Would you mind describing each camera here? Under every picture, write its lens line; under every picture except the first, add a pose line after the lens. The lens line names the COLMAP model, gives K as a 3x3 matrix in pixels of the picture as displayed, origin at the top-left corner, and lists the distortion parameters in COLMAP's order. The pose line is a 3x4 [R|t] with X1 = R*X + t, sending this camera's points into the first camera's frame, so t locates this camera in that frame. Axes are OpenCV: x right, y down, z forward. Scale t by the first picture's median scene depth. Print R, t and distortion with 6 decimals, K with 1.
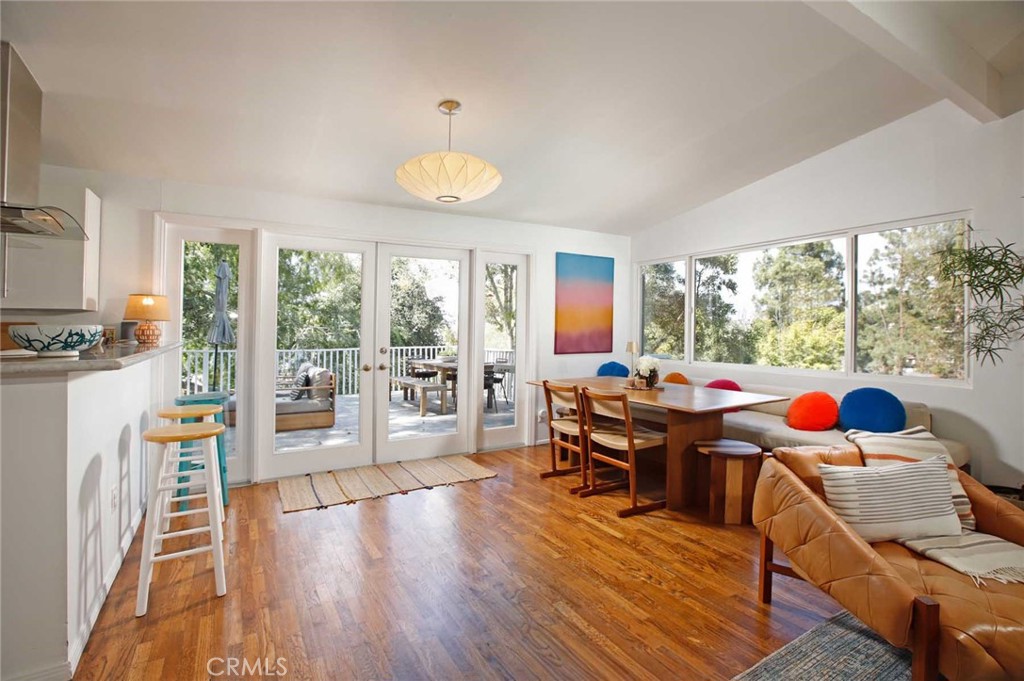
lens RADIAL K [[479.7, 0, 506.0], [0, 479.7, 344.8], [0, 0, 1]] dist [-0.042748, 0.000614]
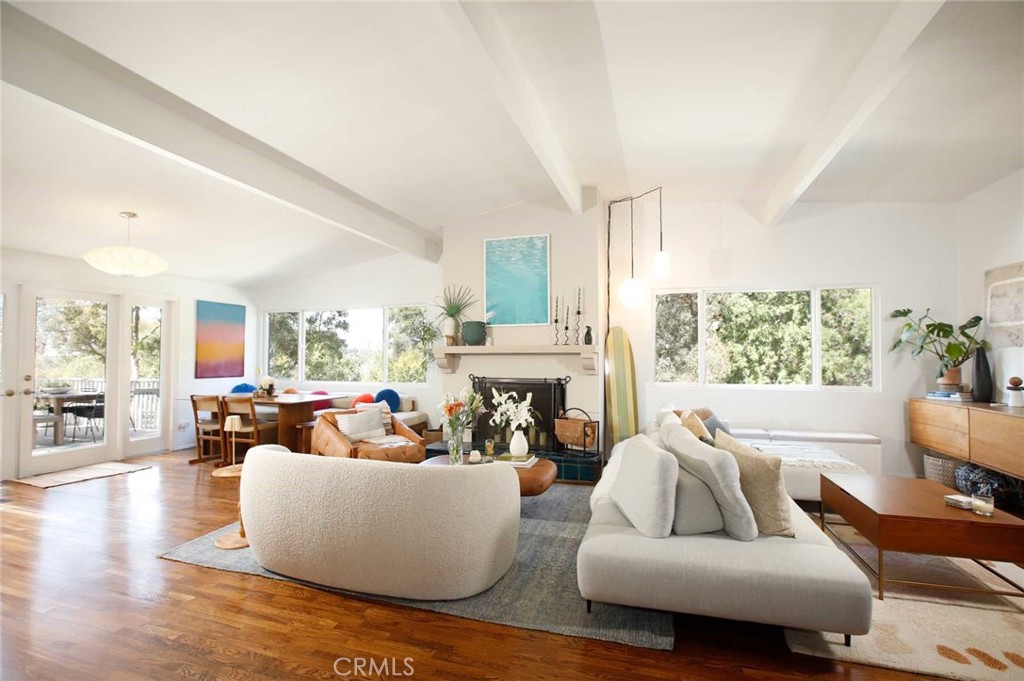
lens RADIAL K [[479.7, 0, 506.0], [0, 479.7, 344.8], [0, 0, 1]] dist [-0.042748, 0.000614]
pose [[0.750357, 0.017847, 0.660792, -0.115880], [0.023624, 0.998273, -0.053789, 0.017894], [-0.660611, 0.055972, 0.748639, -0.539407]]
